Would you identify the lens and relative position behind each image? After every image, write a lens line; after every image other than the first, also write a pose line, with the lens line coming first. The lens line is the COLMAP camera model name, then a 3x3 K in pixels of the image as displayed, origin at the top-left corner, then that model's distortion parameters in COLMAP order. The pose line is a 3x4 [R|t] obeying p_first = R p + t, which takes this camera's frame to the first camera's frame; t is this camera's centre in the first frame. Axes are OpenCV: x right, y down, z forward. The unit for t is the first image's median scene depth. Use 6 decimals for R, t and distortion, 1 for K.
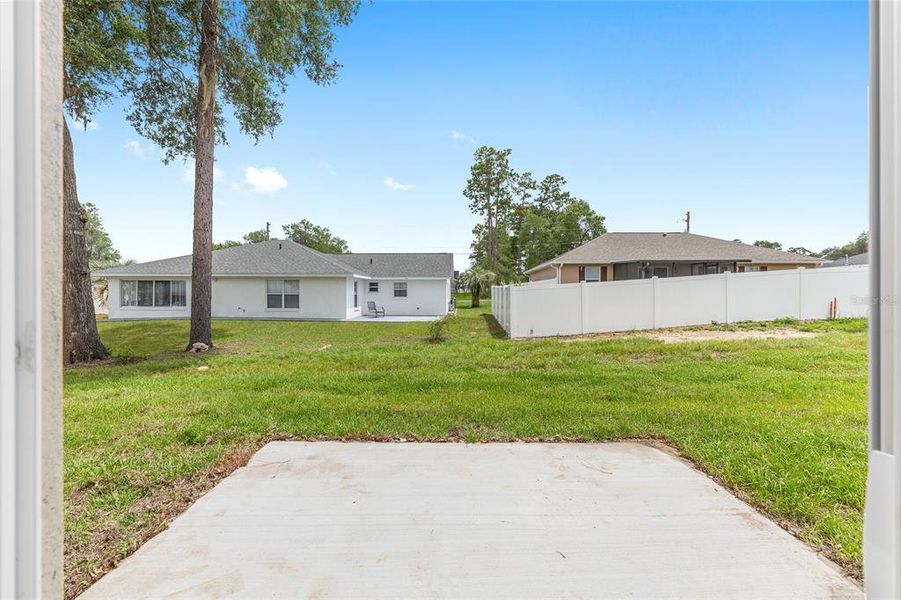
lens RADIAL K [[358.4, 0, 448.1], [0, 358.4, 296.6], [0, 0, 1]] dist [0.000175, -0.000002]
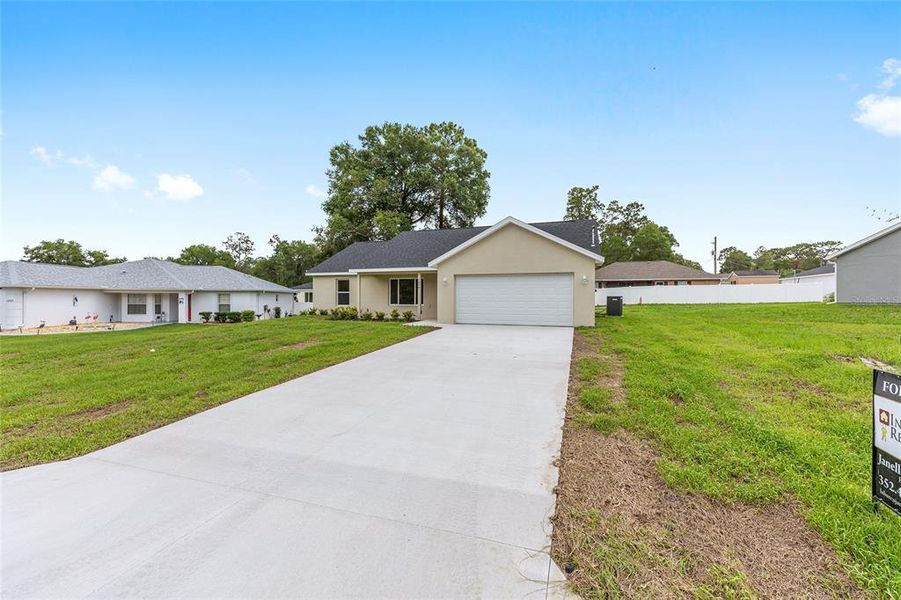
lens RADIAL K [[364.9, 0, 451.7], [0, 364.9, 299.8], [0, 0, 1]] dist [0.000872, 0.000993]
pose [[0.943257, 0.002902, -0.332051, 0.113094], [-0.002920, 0.999996, 0.000444, 0.005773], [0.332050, 0.000551, 0.943261, -0.428175]]
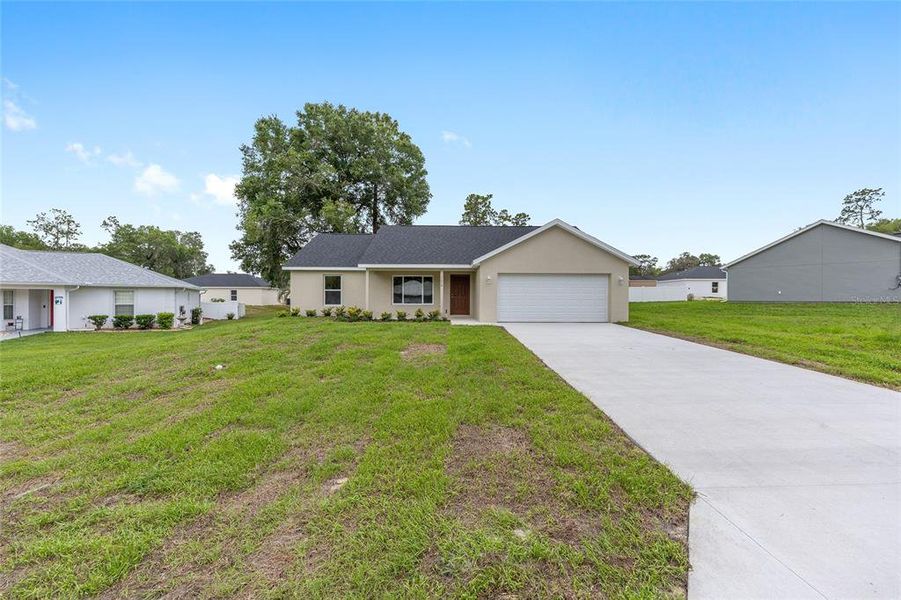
lens RADIAL K [[364.9, 0, 453.6], [0, 364.9, 300.0], [0, 0, 1]] dist [0.000872, 0.000993]
pose [[0.999922, 0.002676, 0.012210, 0.006158], [-0.002671, 0.999996, -0.000423, 0.007135], [-0.012211, 0.000390, 0.999925, -0.439392]]
